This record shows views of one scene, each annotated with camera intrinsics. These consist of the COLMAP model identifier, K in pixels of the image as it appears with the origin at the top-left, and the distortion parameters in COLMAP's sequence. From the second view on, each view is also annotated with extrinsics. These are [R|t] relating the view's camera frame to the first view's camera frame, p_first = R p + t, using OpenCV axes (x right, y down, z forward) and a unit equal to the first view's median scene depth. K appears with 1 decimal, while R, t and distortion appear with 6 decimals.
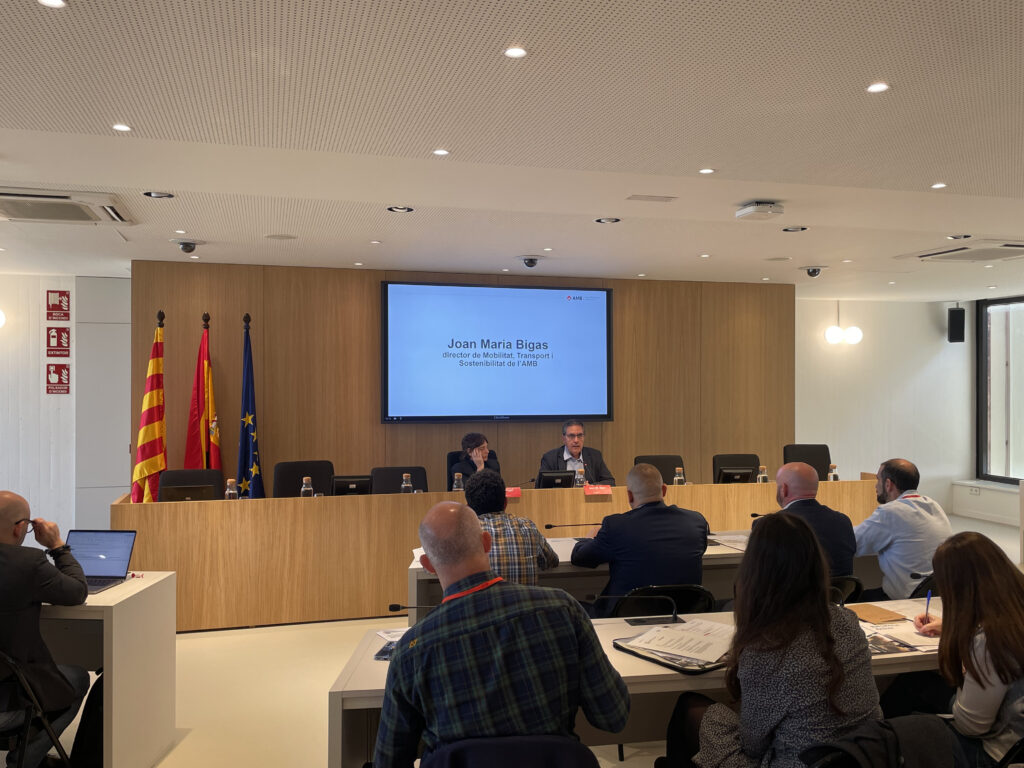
lens RADIAL K [[866.1, 0, 499.9], [0, 866.1, 385.0], [0, 0, 1]] dist [0.099390, -0.139808]
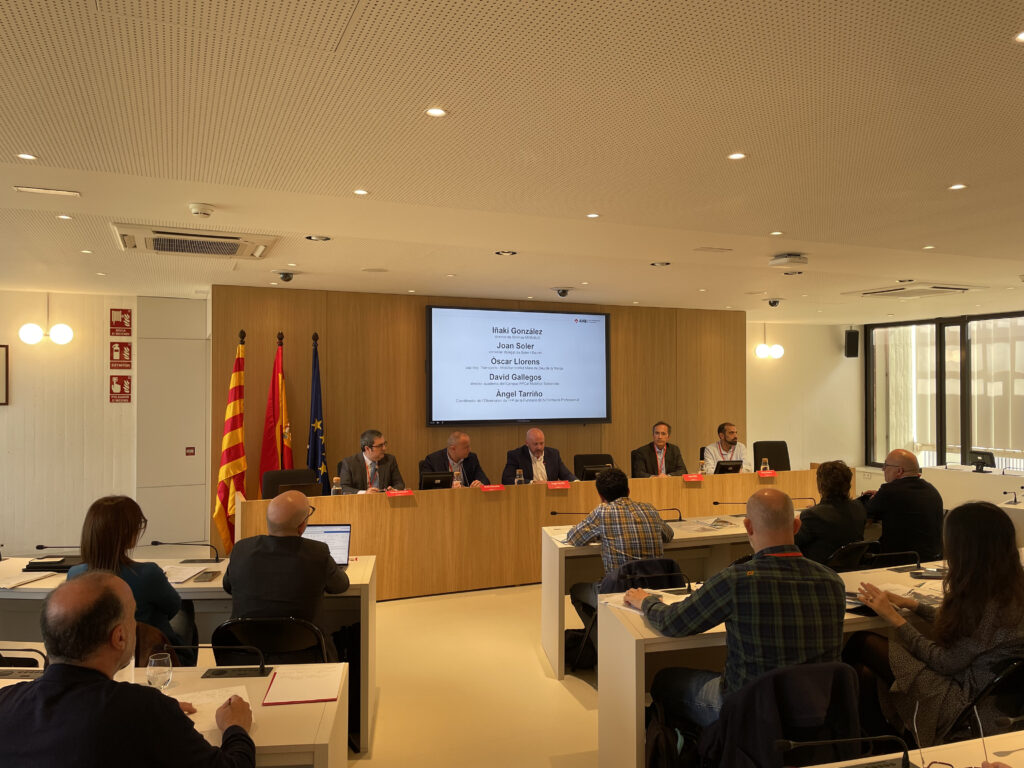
lens RADIAL K [[770.8, 0, 510.4], [0, 770.8, 379.2], [0, 0, 1]] dist [0.092870, -0.122022]
pose [[0.989398, 0.000183, 0.145228, -0.183707], [0.001211, 0.999954, -0.009507, -0.010536], [-0.145223, 0.009582, 0.989352, -0.046148]]
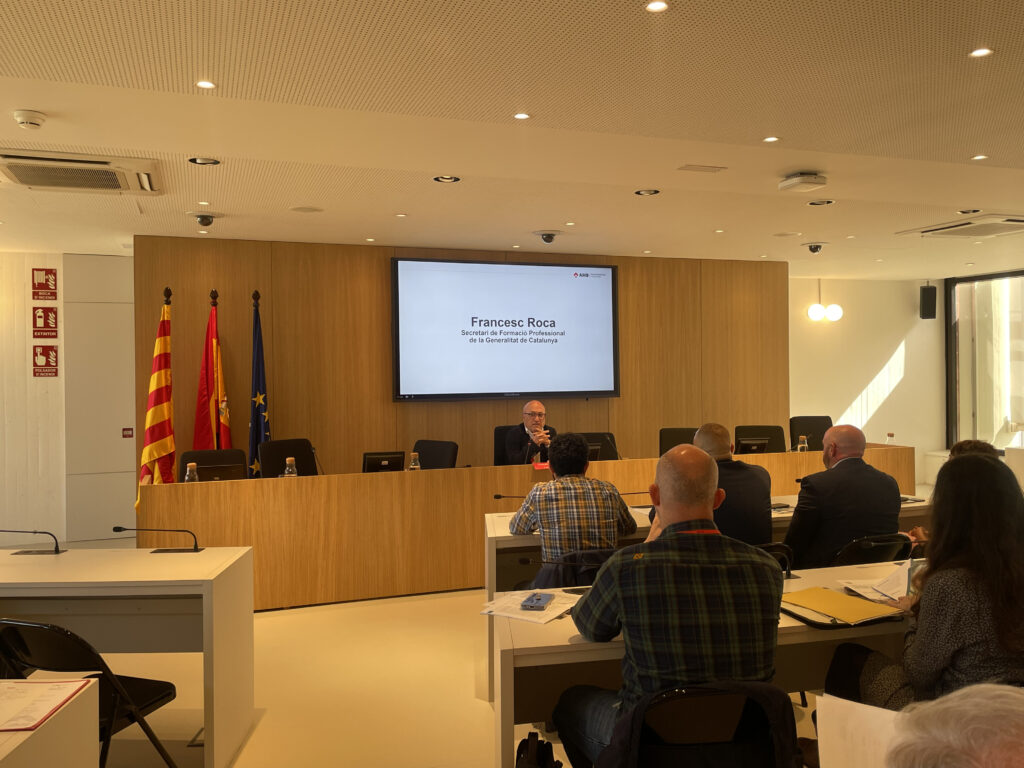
lens RADIAL K [[864.4, 0, 512.7], [0, 864.4, 375.2], [0, 0, 1]] dist [0.099396, -0.137625]
pose [[0.996476, -0.012245, 0.082980, -0.086221], [0.011983, 0.999922, 0.003647, 0.012511], [-0.083018, -0.002640, 0.996545, 0.007165]]
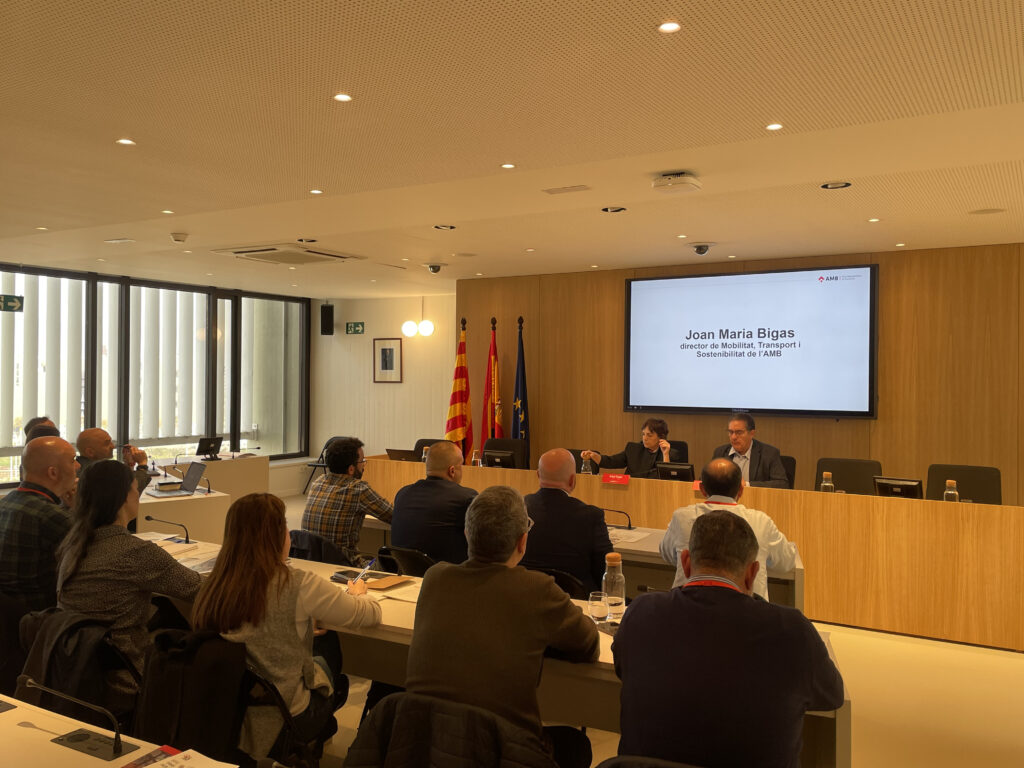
lens RADIAL K [[864.4, 0, 512.7], [0, 864.4, 375.2], [0, 0, 1]] dist [0.099396, -0.137625]
pose [[0.690260, 0.001805, -0.723559, 0.567860], [-0.007504, 0.999961, -0.004664, 0.005448], [0.723522, 0.008649, 0.690247, 0.167750]]
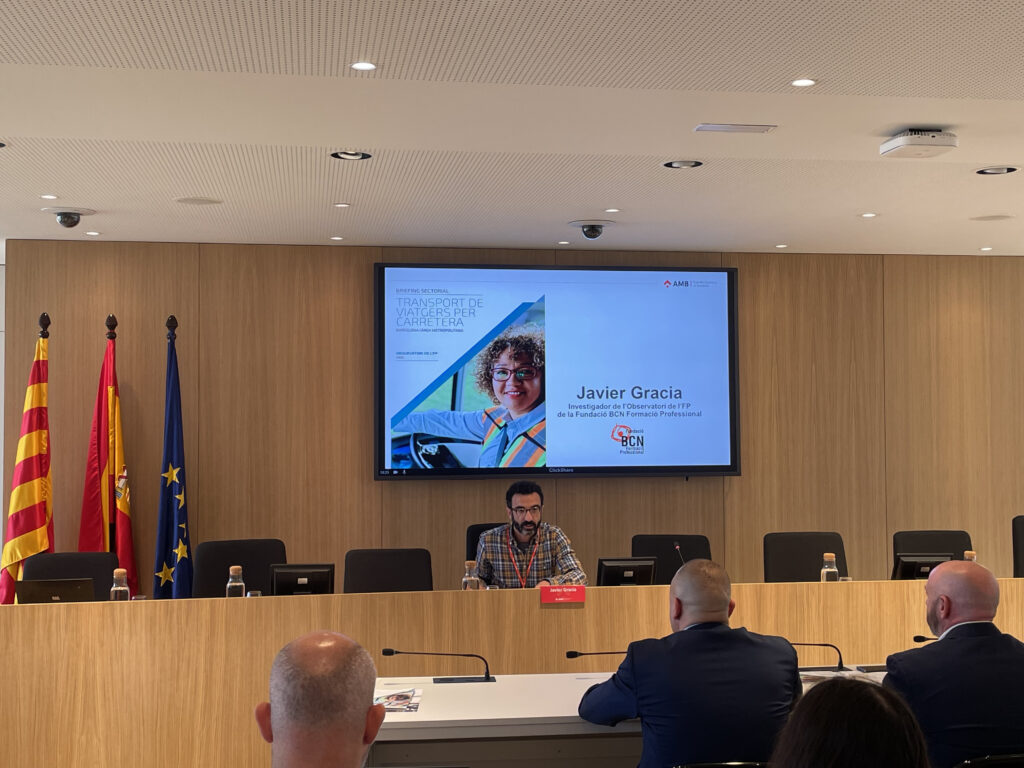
lens RADIAL K [[1292.4, 0, 513.4], [0, 1292.4, 373.6], [0, 0, 1]] dist [0.138601, -0.331102]
pose [[0.994561, -0.008075, -0.103838, 0.072763], [0.005197, 0.999596, -0.027958, -0.008278], [0.104022, 0.027266, 0.994201, 0.039006]]
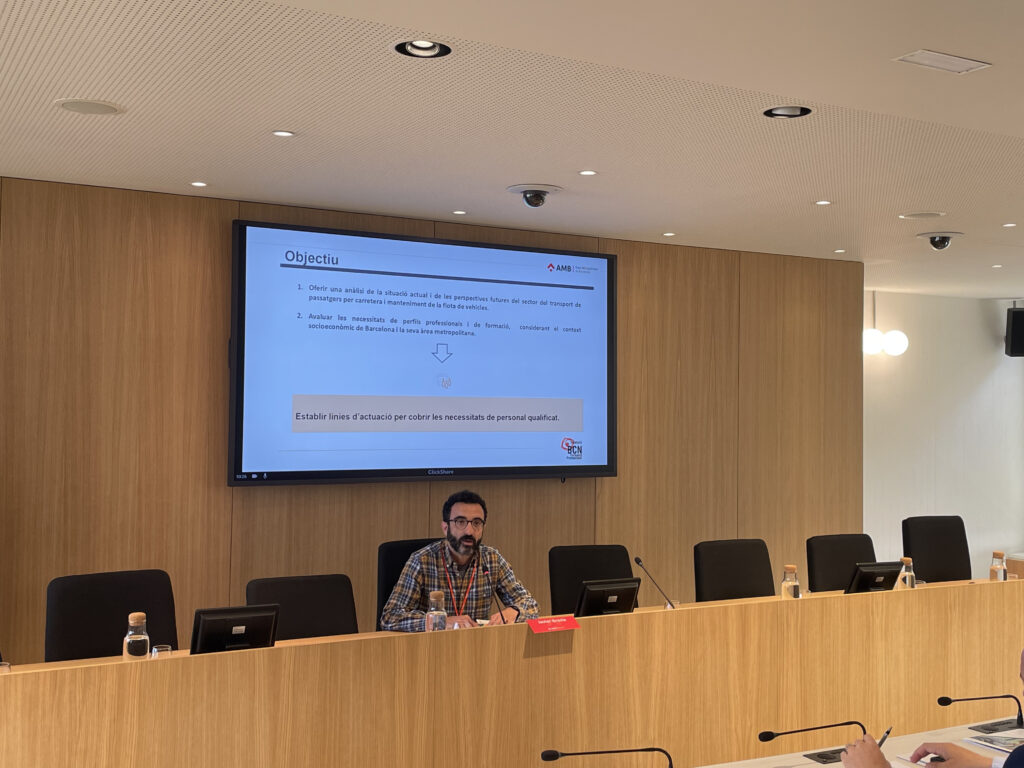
lens RADIAL K [[1170.8, 0, 522.6], [0, 1170.8, 368.9], [0, 0, 1]] dist [0.105745, -0.169496]
pose [[0.968245, 0.019558, 0.249237, -0.150261], [-0.012916, 0.999517, -0.028260, -0.009626], [-0.249670, 0.024144, 0.968030, 0.263958]]
